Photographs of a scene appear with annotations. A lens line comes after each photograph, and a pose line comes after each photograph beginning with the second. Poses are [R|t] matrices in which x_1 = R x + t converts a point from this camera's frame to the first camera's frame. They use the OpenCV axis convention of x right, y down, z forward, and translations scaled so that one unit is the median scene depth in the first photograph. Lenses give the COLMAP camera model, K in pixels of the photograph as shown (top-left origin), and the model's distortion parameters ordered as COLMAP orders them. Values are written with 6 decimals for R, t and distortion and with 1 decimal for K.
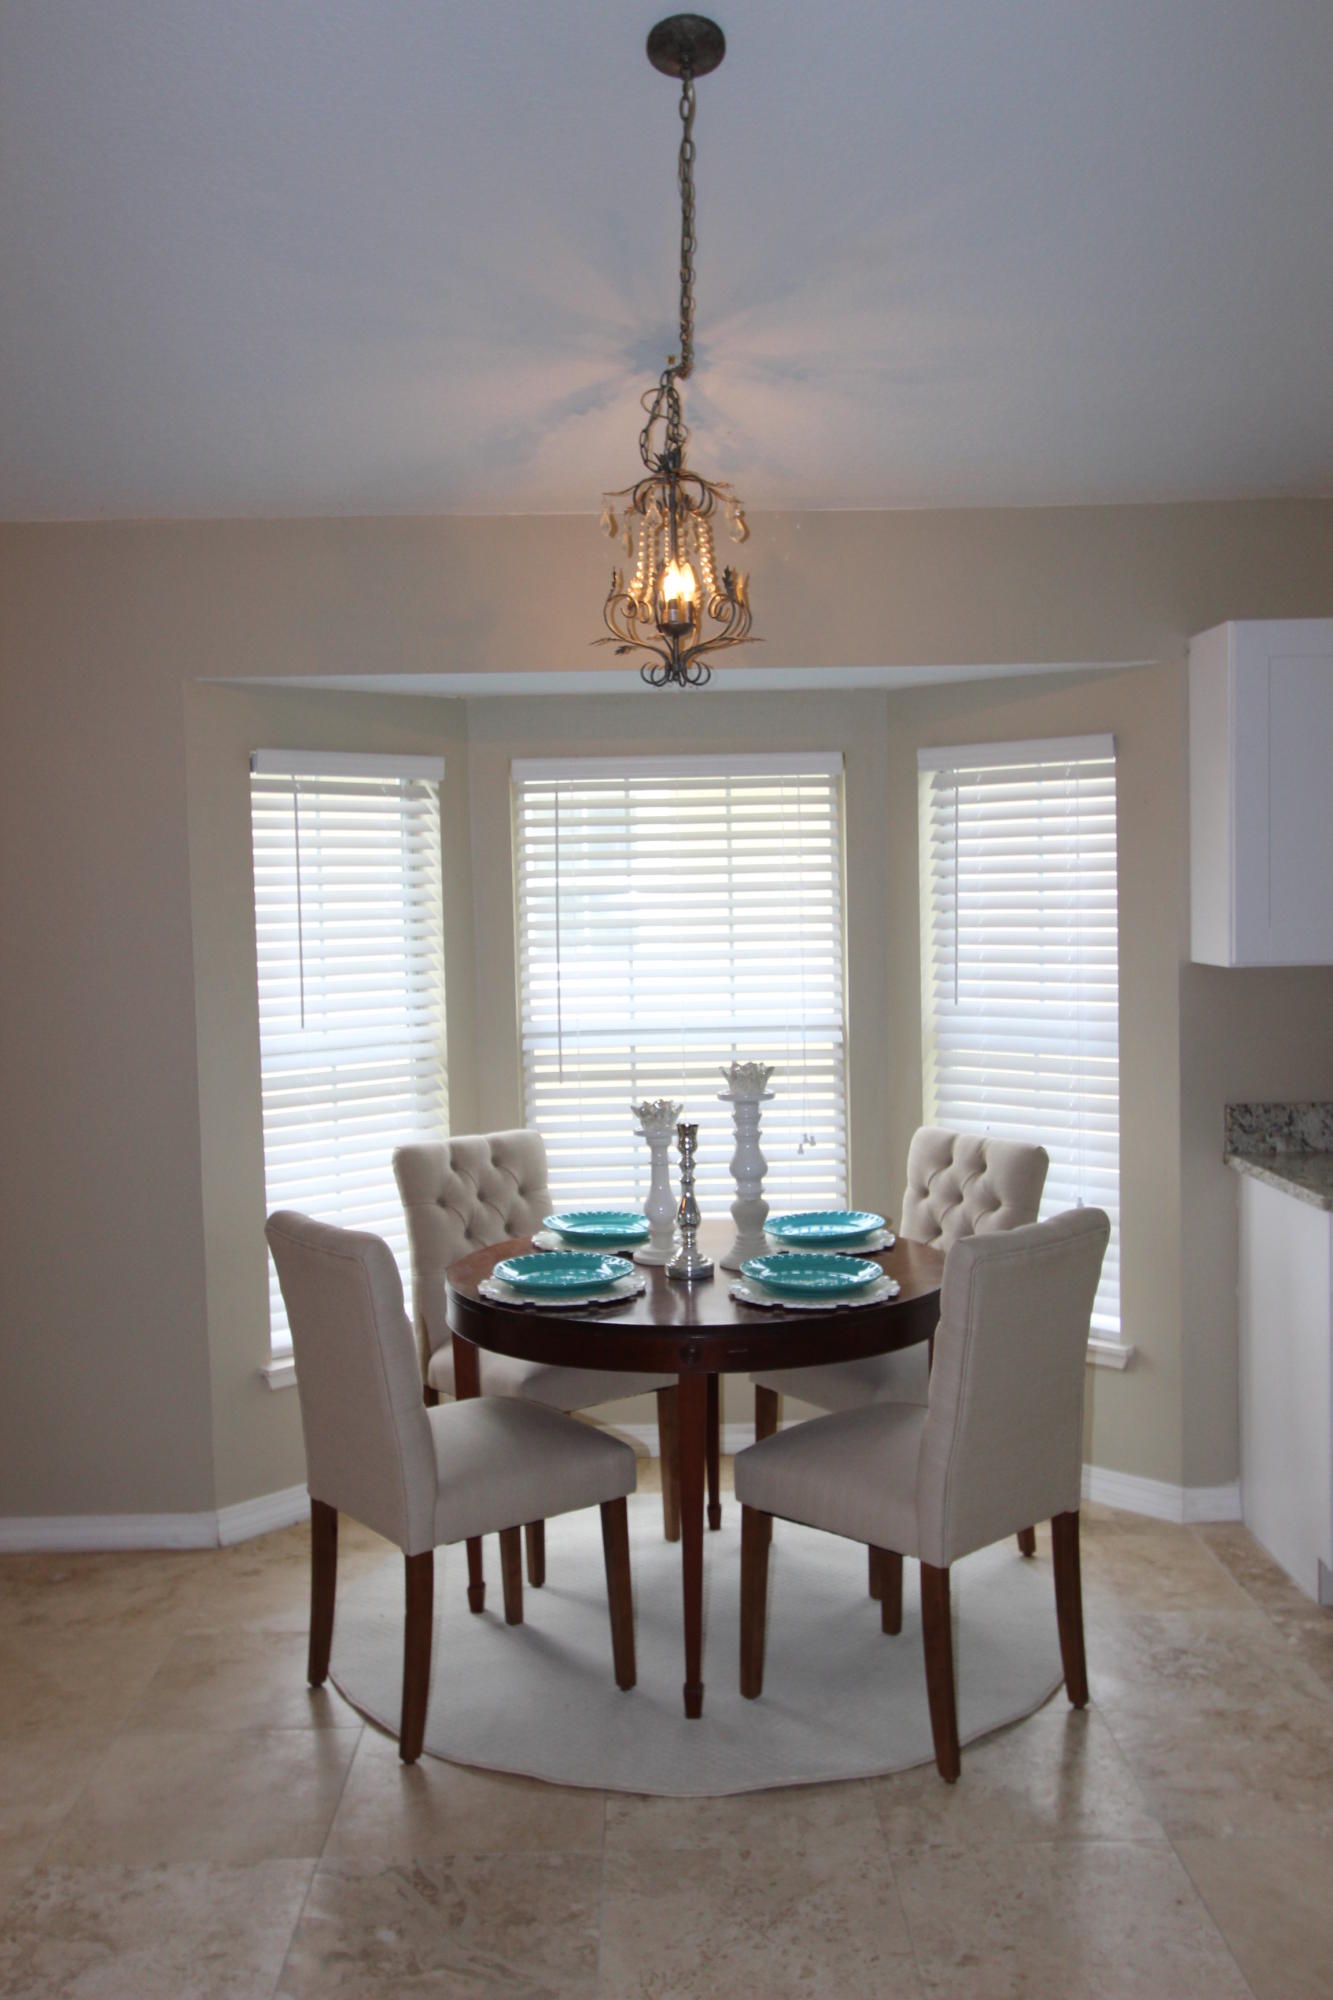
lens RADIAL K [[1774.8, 0, 662.8], [0, 1774.8, 994.8], [0, 0, 1]] dist [-0.032428, -0.008108]
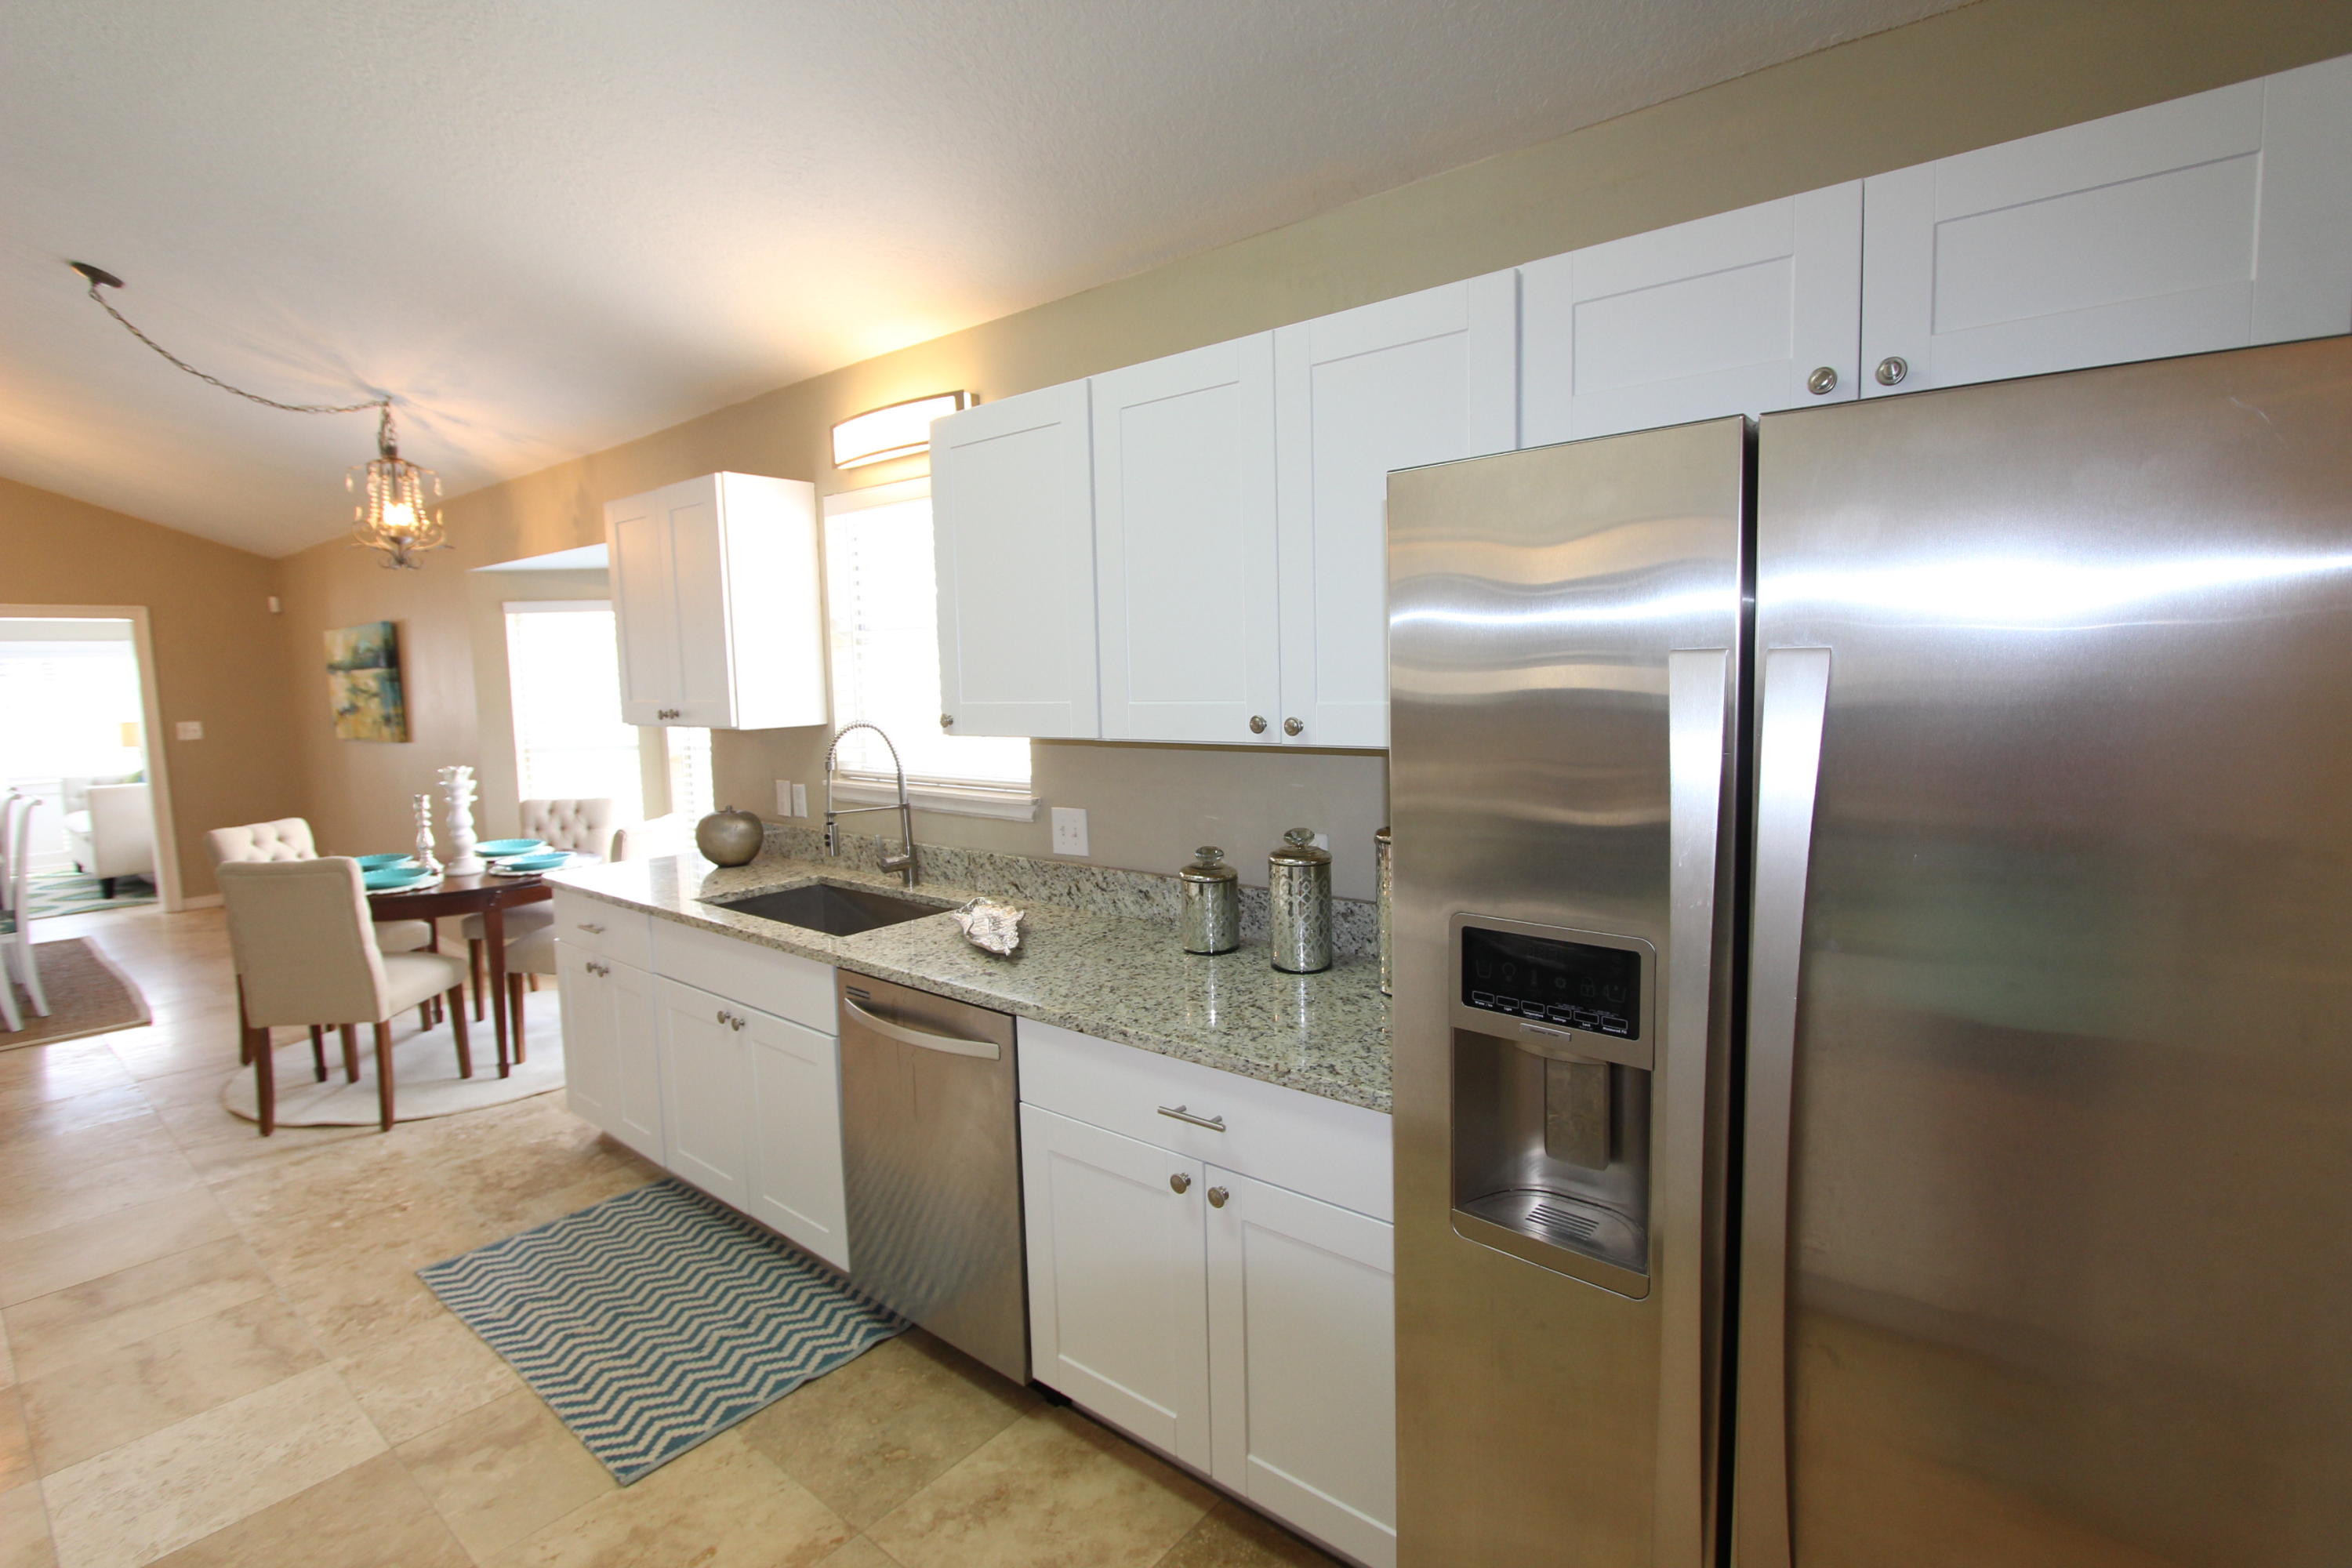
lens RADIAL K [[1095.9, 0, 1189.8], [0, 1095.9, 775.3], [0, 0, 1]] dist [-0.003842, 0.000043]
pose [[0.761476, 0.067429, -0.644676, 1.379885], [-0.033074, 0.997321, 0.065247, -0.052706], [0.647349, -0.028362, 0.761666, 0.605567]]
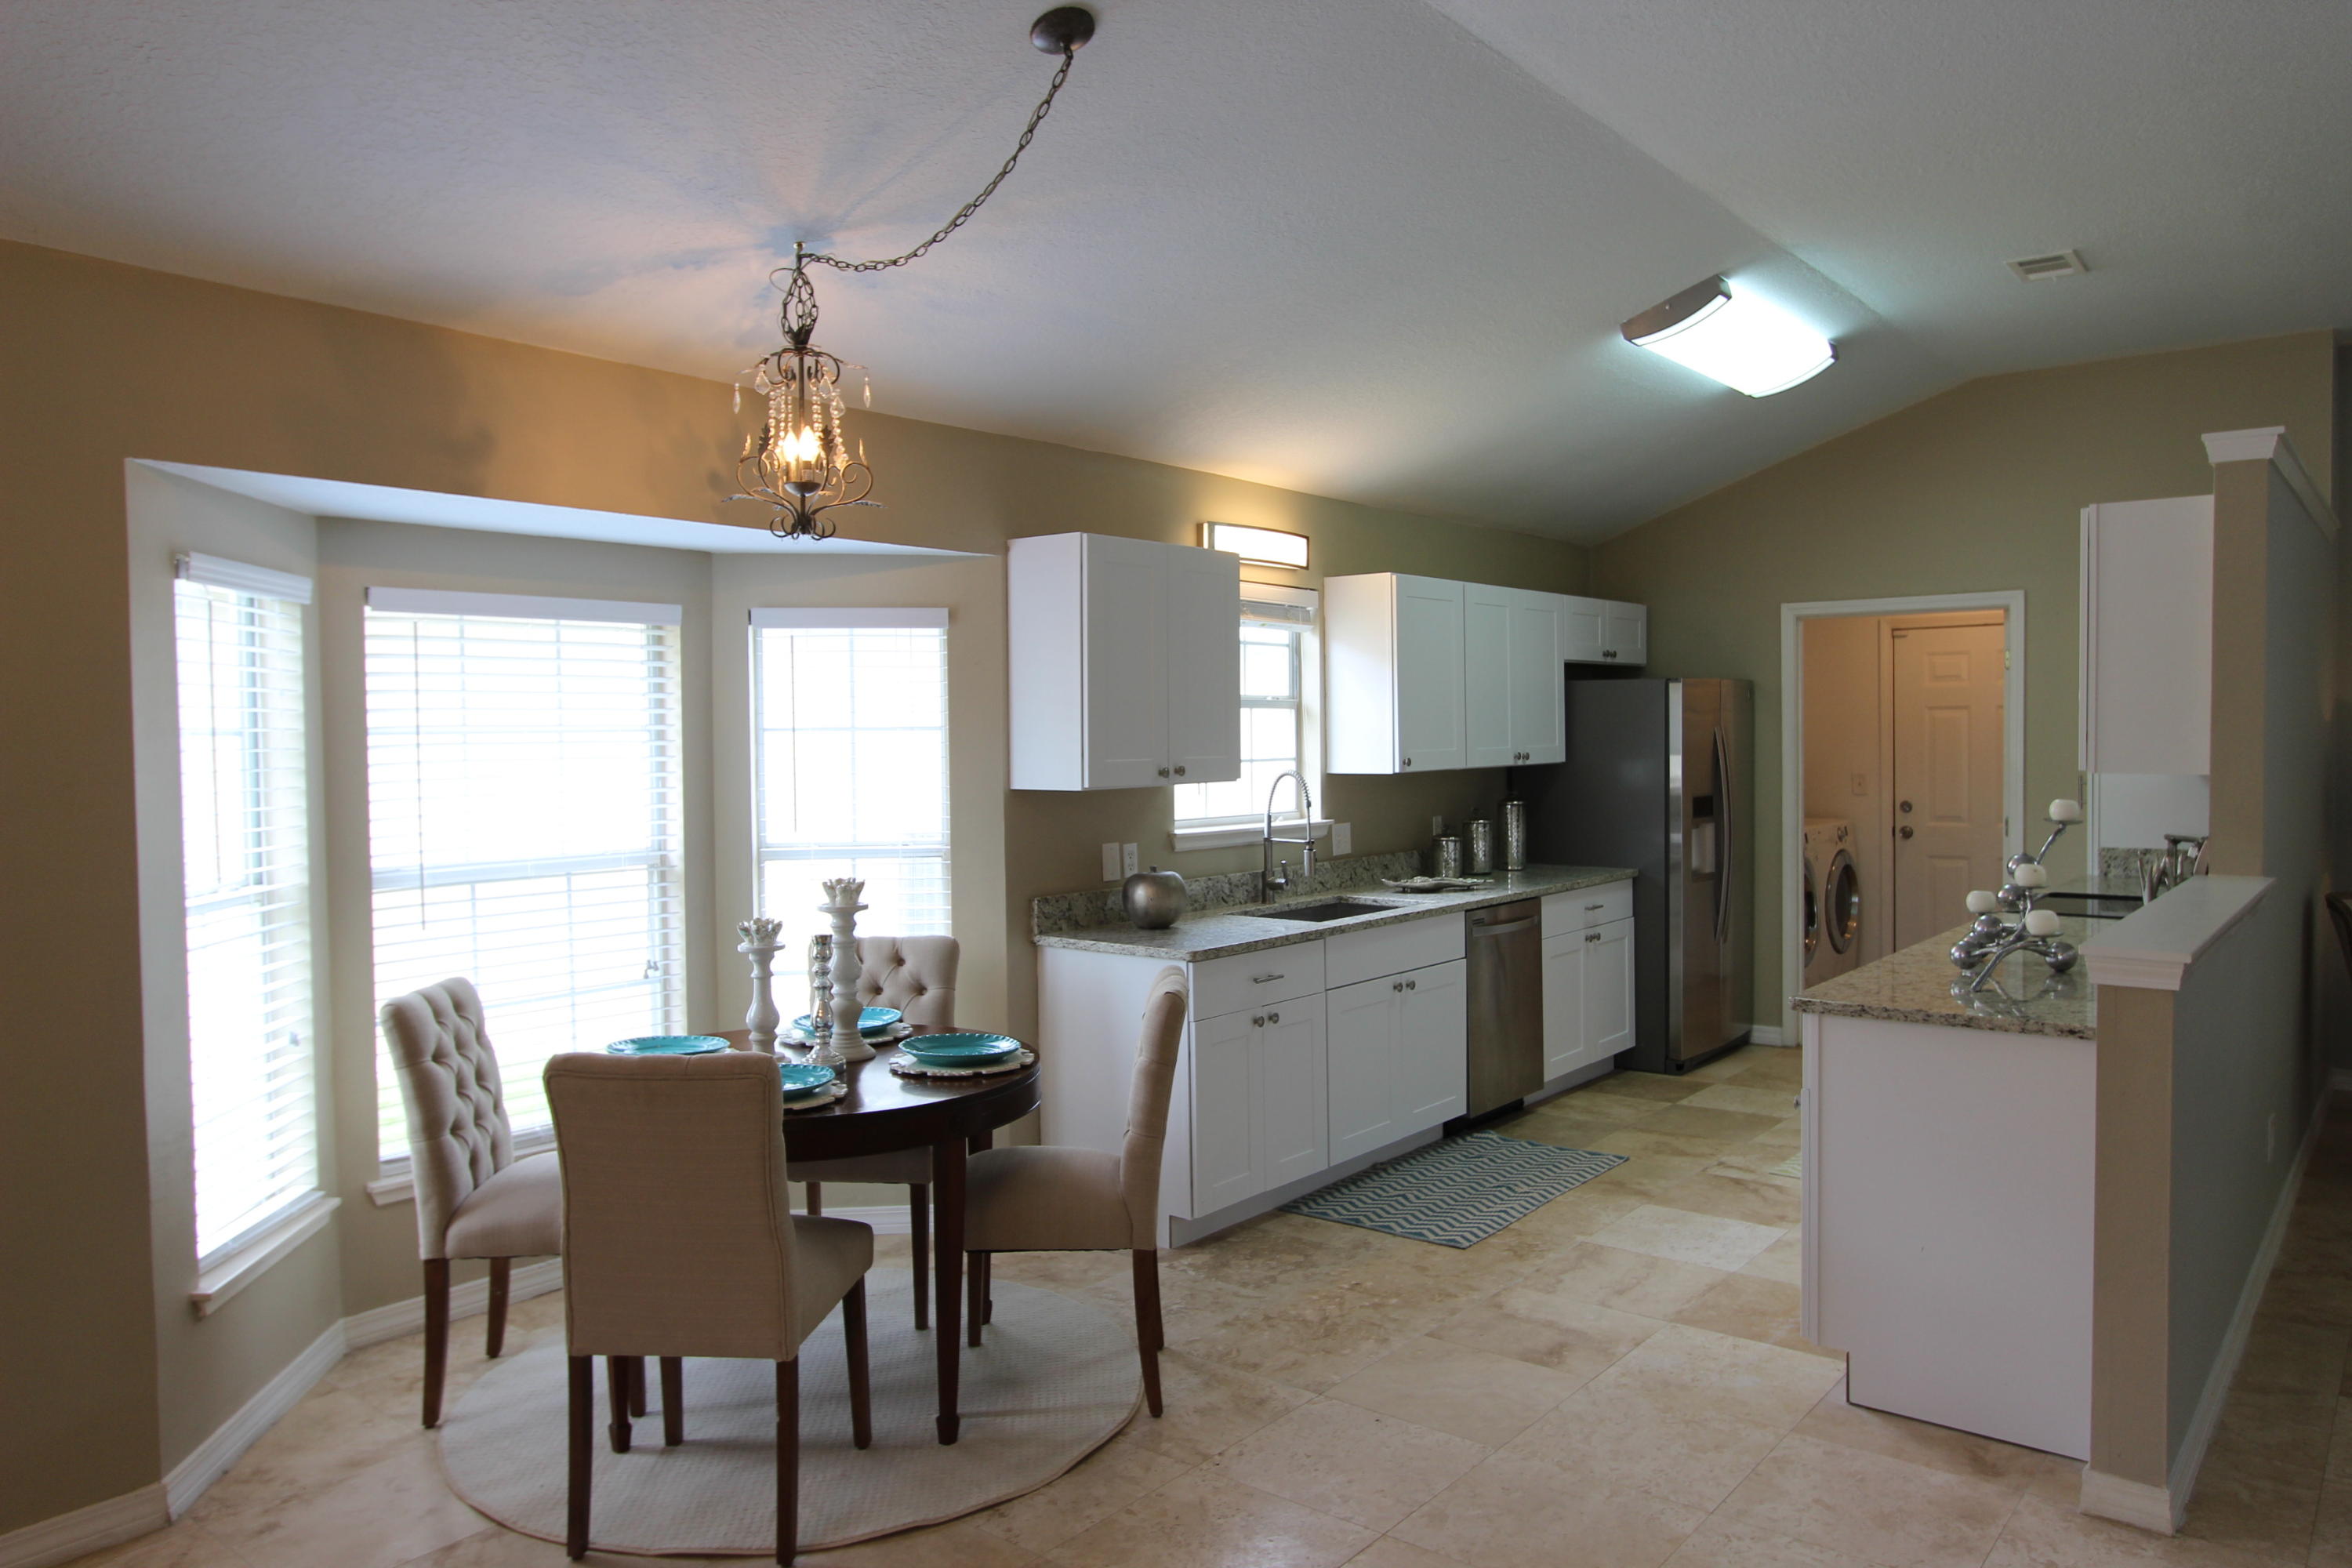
lens RADIAL K [[1578.3, 0, 1183.5], [0, 1578.3, 779.3], [0, 0, 1]] dist [-0.007336, -0.006192]
pose [[0.642807, -0.009762, 0.765966, -0.563450], [0.045225, 0.998658, -0.025225, 0.011202], [-0.764692, 0.050856, 0.642386, 0.183667]]
